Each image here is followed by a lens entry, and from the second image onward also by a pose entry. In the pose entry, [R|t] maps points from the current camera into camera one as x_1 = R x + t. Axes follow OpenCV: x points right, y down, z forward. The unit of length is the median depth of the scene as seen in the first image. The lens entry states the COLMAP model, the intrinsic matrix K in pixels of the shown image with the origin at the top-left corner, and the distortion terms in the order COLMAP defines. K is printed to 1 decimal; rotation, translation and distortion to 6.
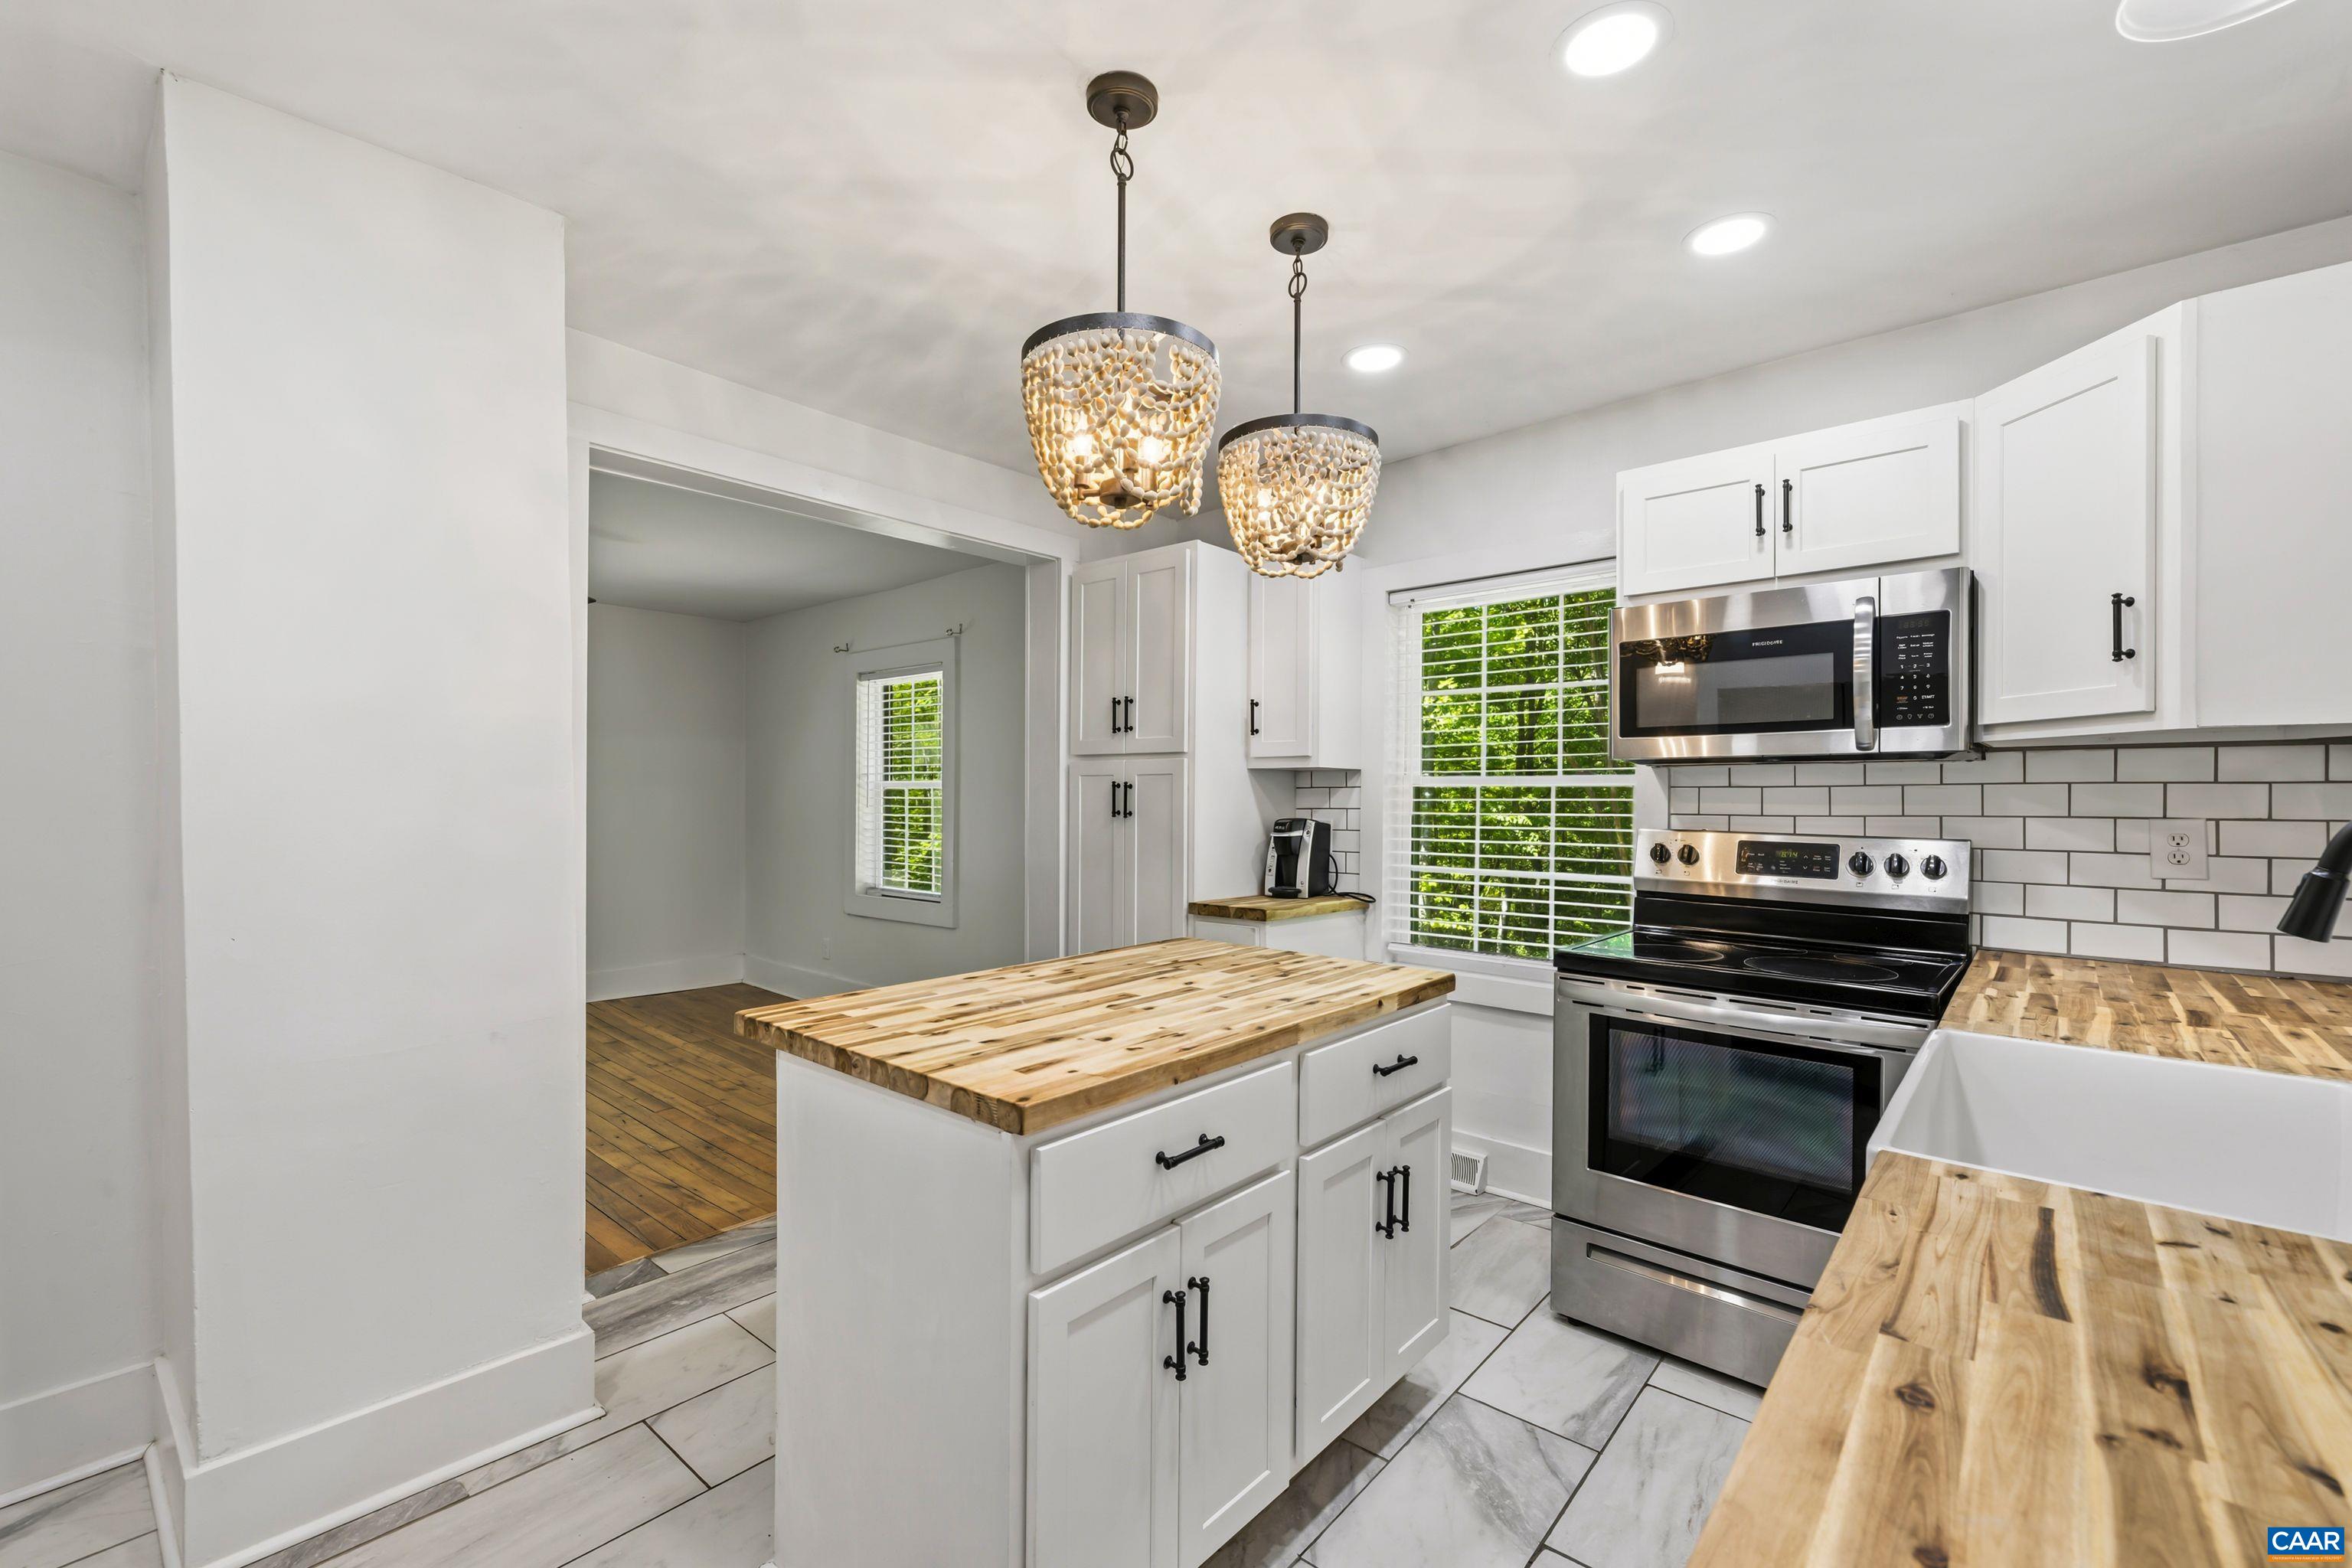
lens RADIAL K [[988.2, 0, 1175.2], [0, 988.2, 791.7], [0, 0, 1]] dist [0.003394, -0.000072]
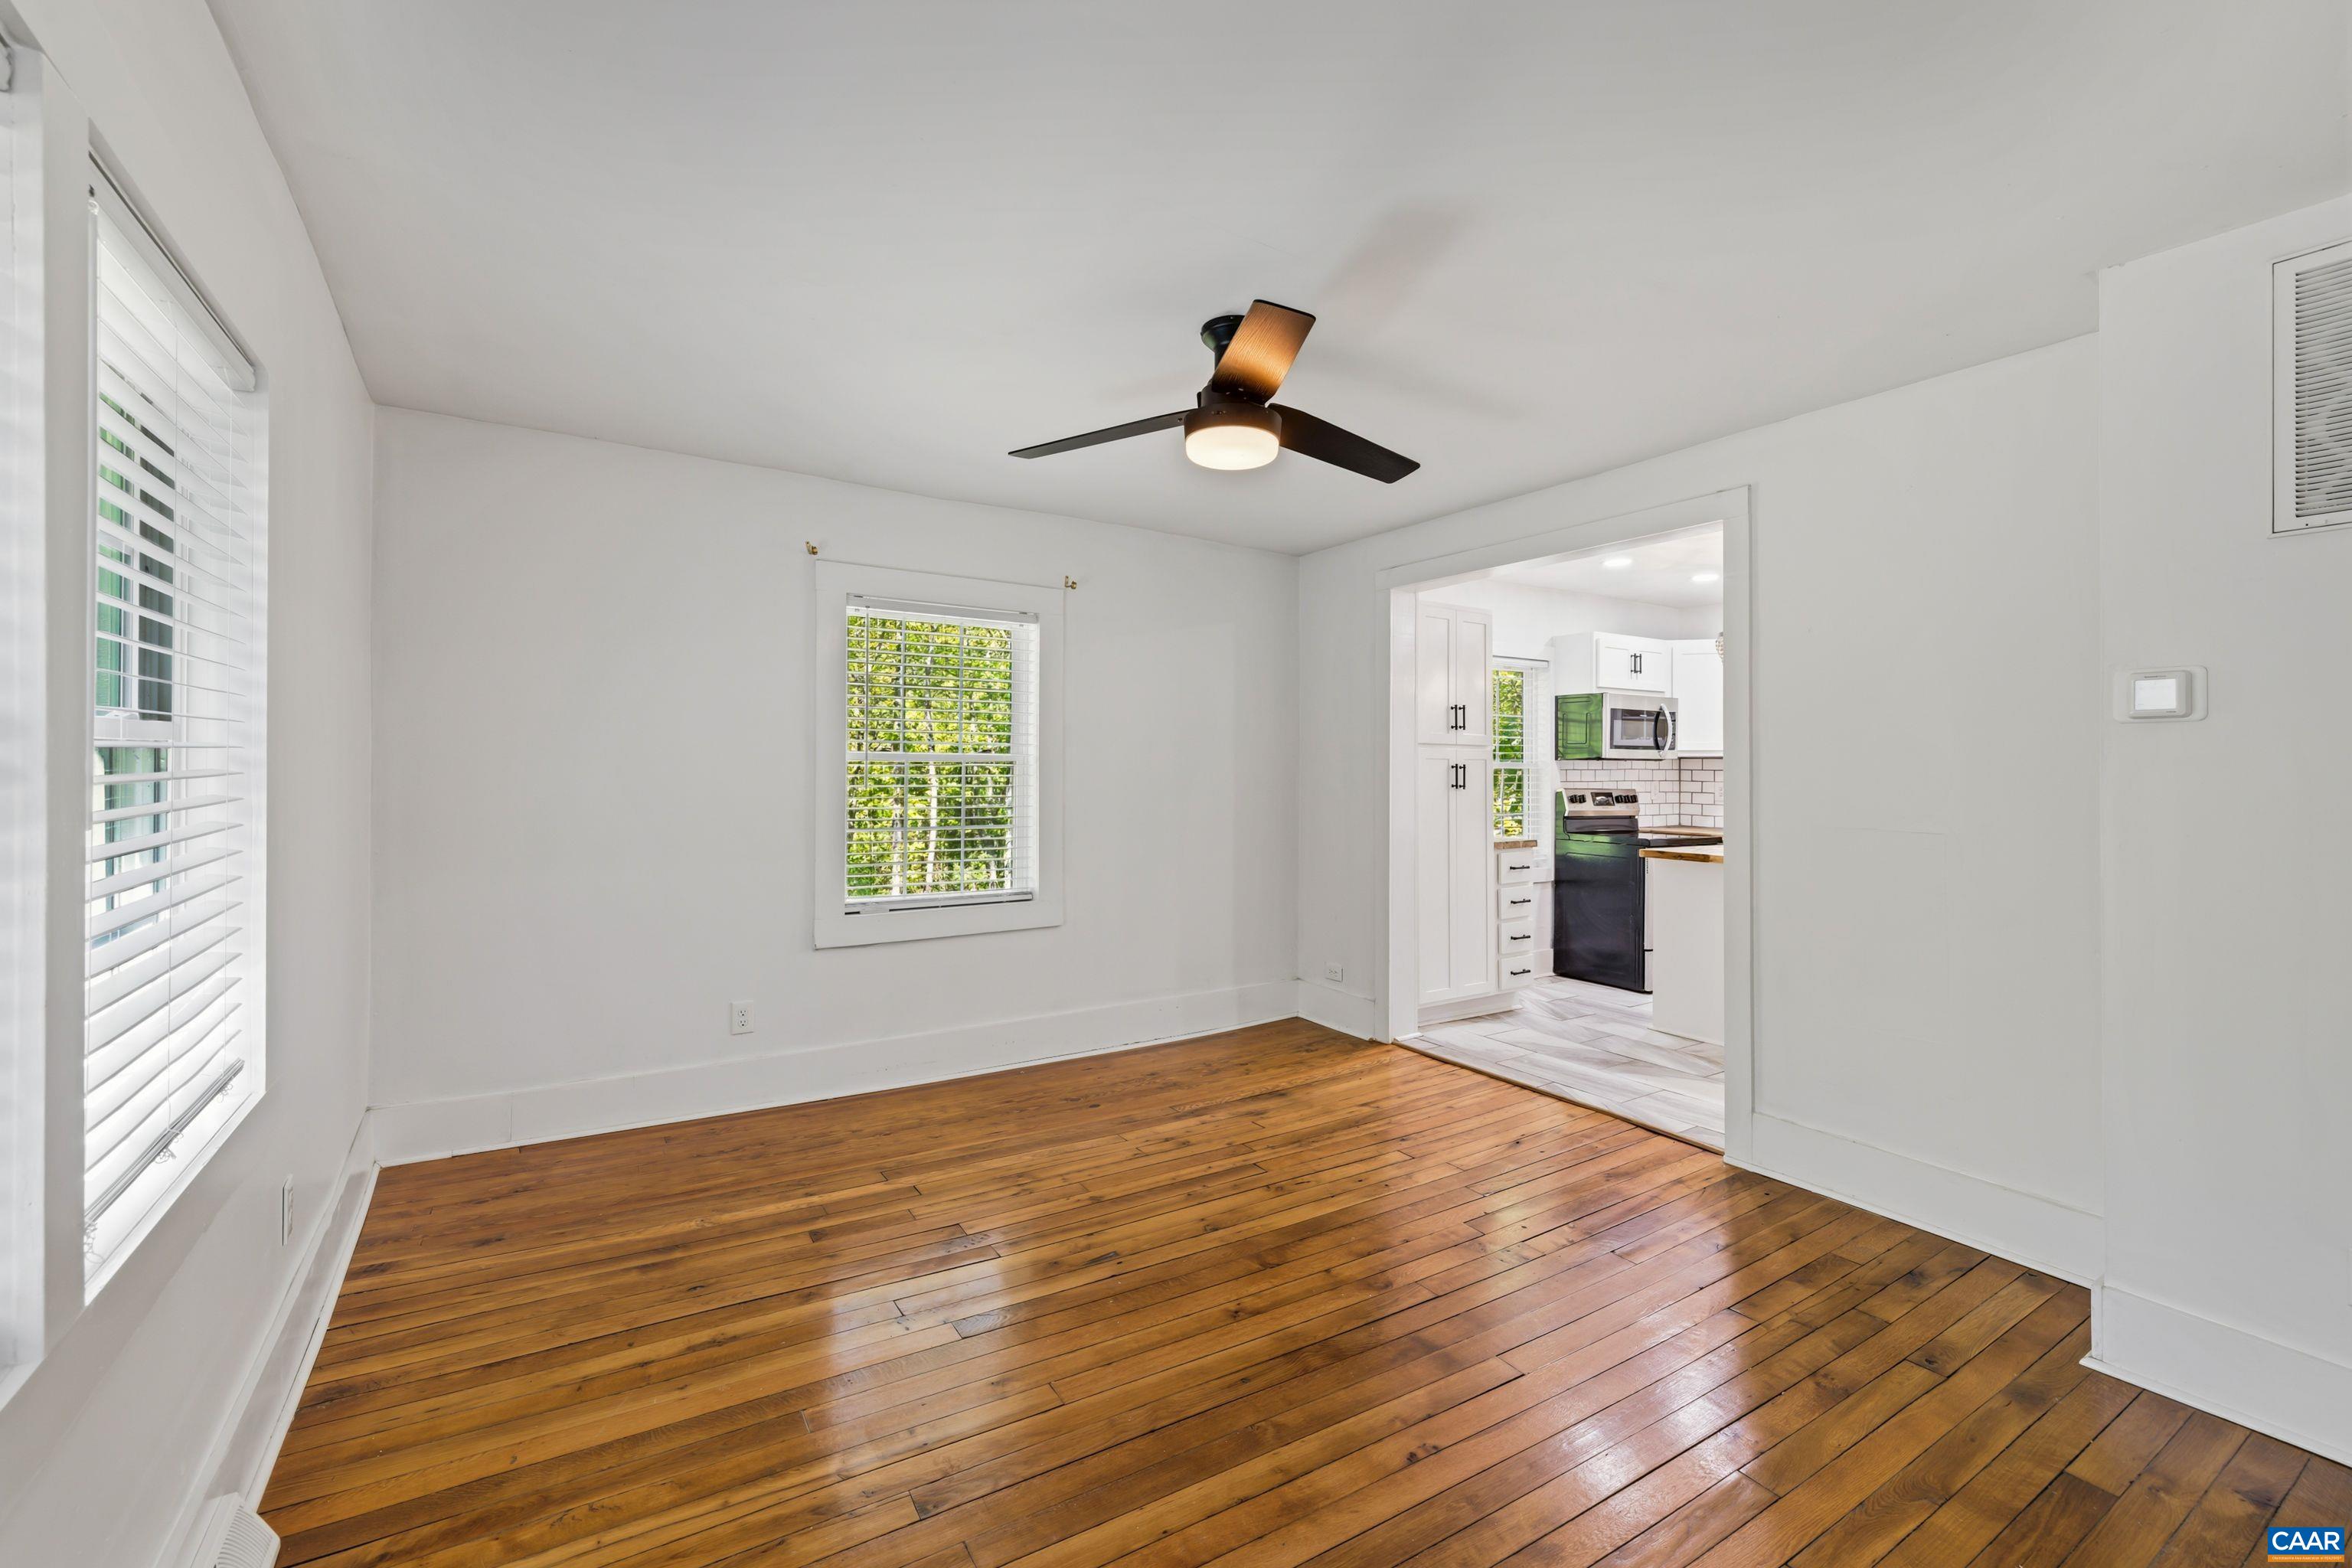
lens RADIAL K [[988.2, 0, 1172.1], [0, 988.2, 772.2], [0, 0, 1]] dist [0.003394, -0.000072]
pose [[0.284998, -0.000136, 0.958528, -1.527097], [-0.005573, 0.999983, 0.001798, 0.001079], [-0.958512, -0.005854, 0.284992, 0.986499]]
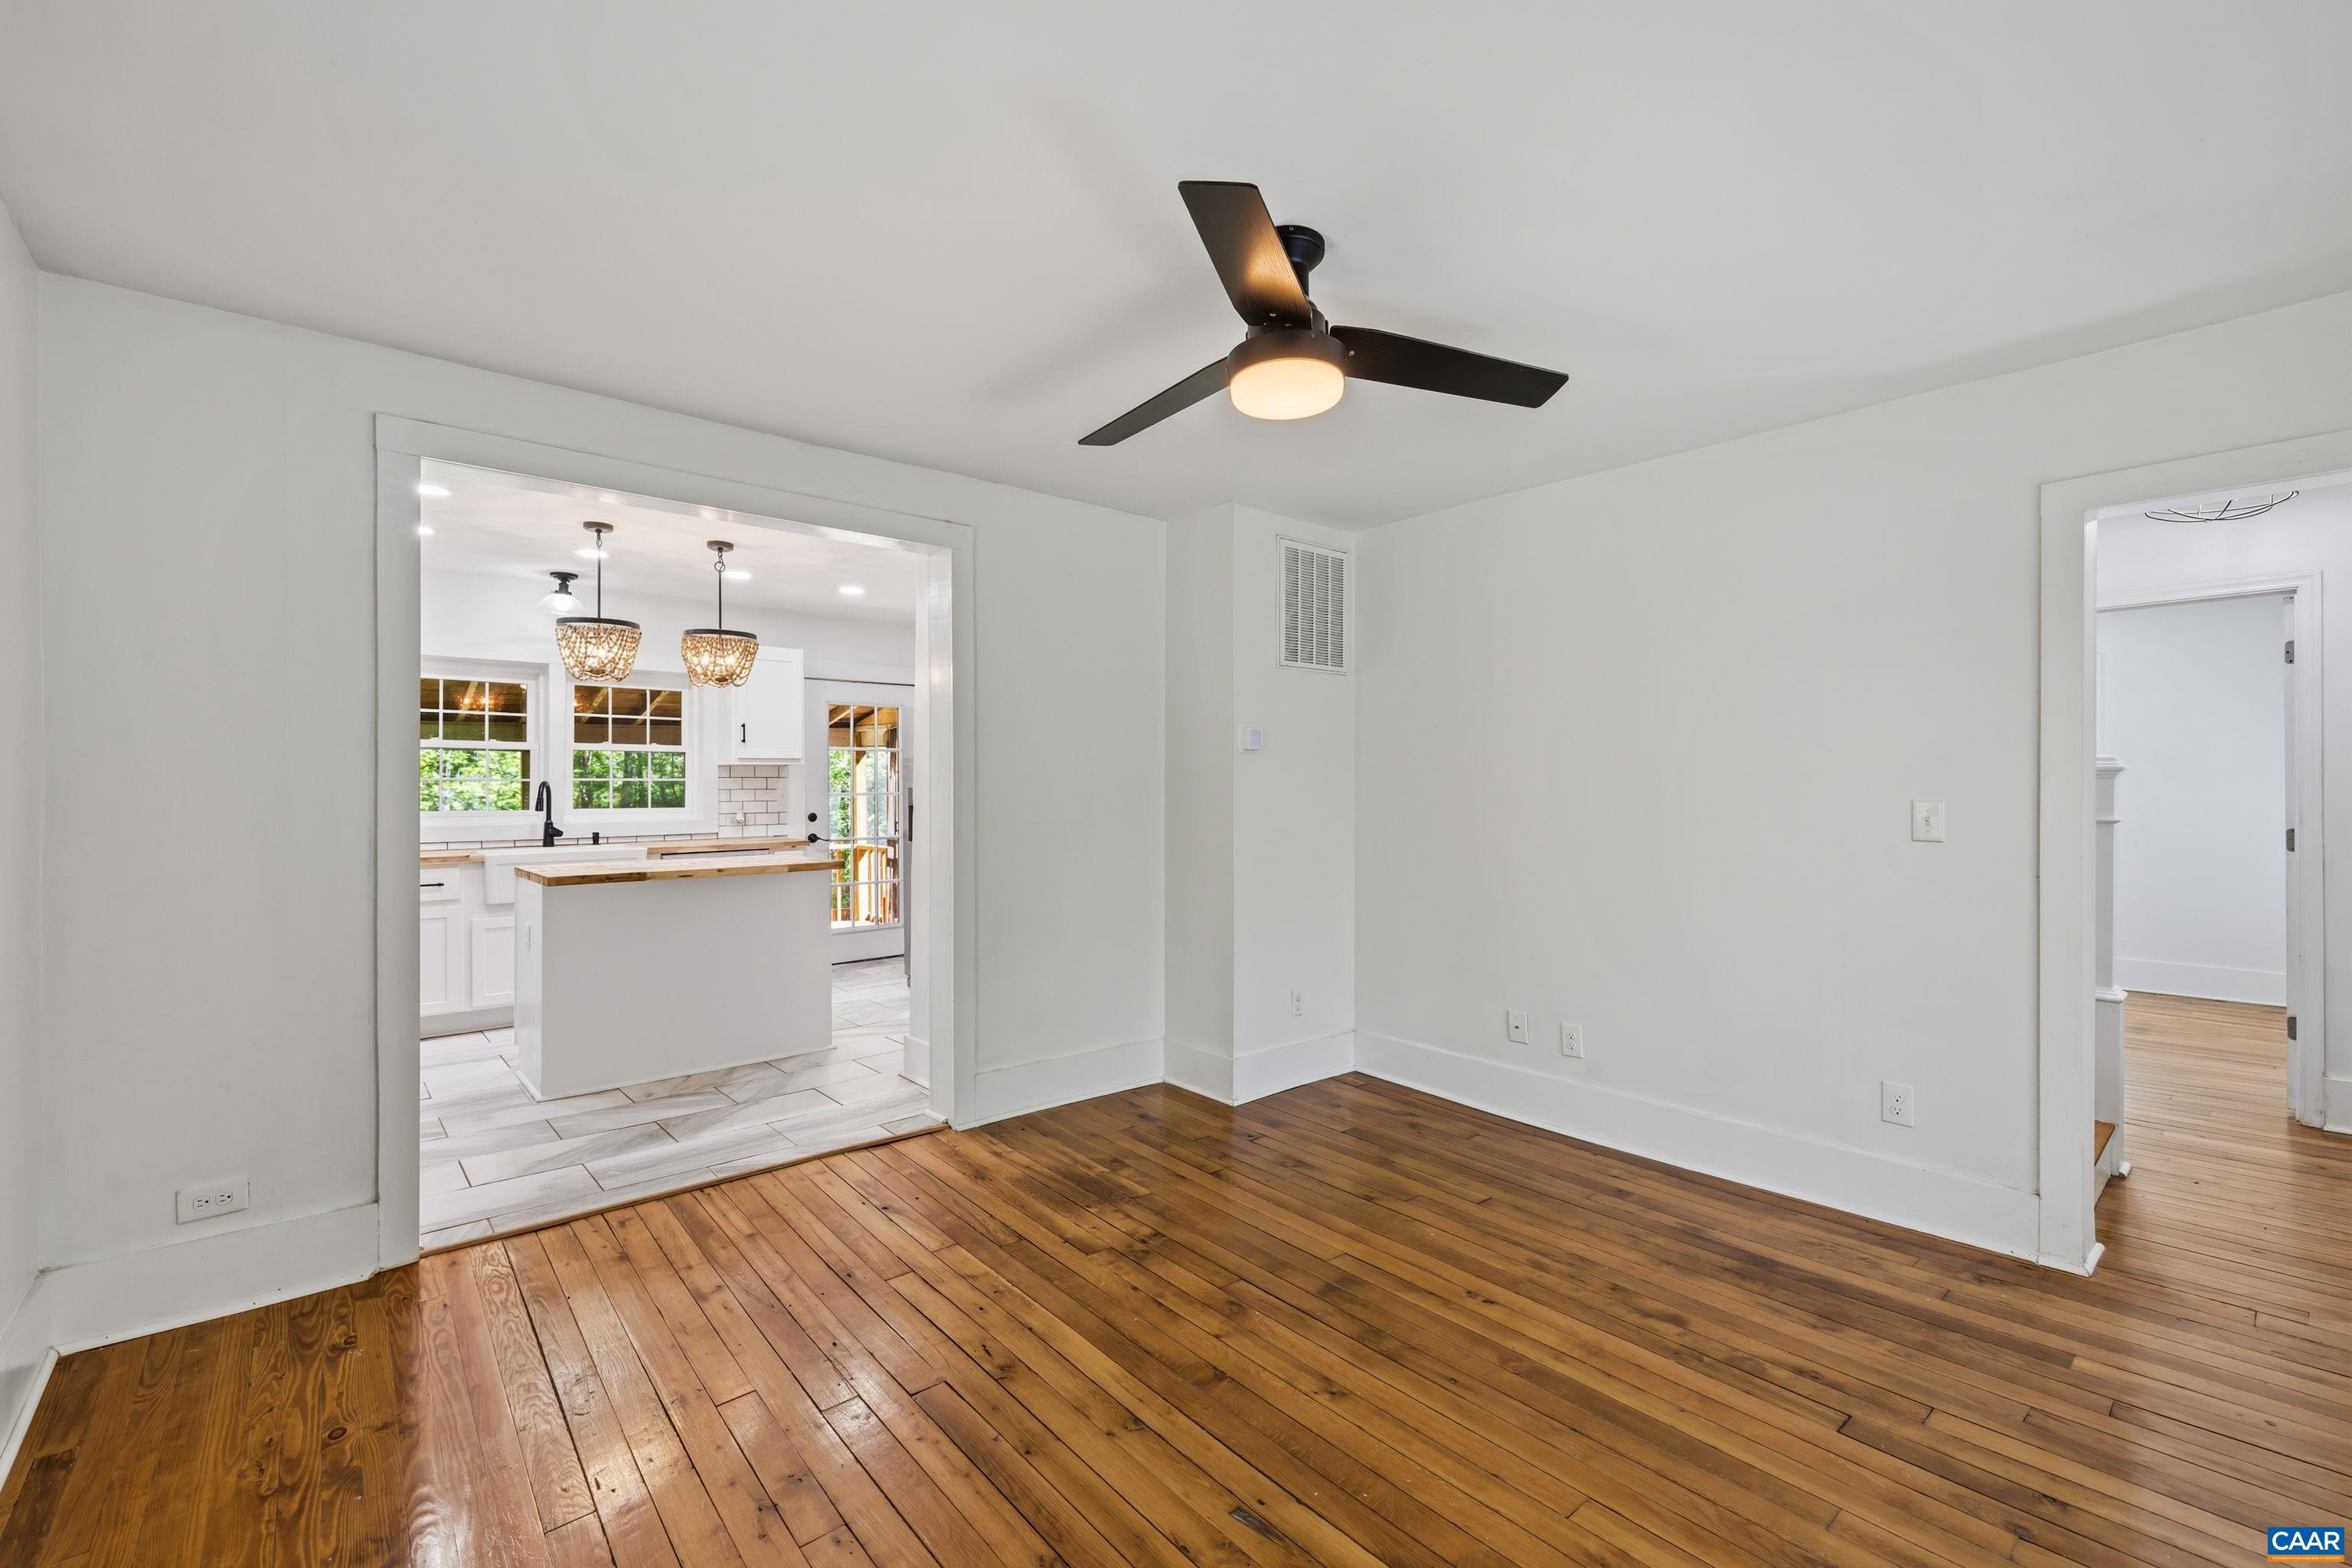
lens RADIAL K [[988.2, 0, 1175.6], [0, 988.2, 784.7], [0, 0, 1]] dist [0.003394, -0.000072]
pose [[-0.990219, -0.002340, 0.139501, -0.847481], [-0.001924, 0.999993, 0.003115, 0.001152], [-0.139508, 0.002816, -0.990217, 1.748057]]
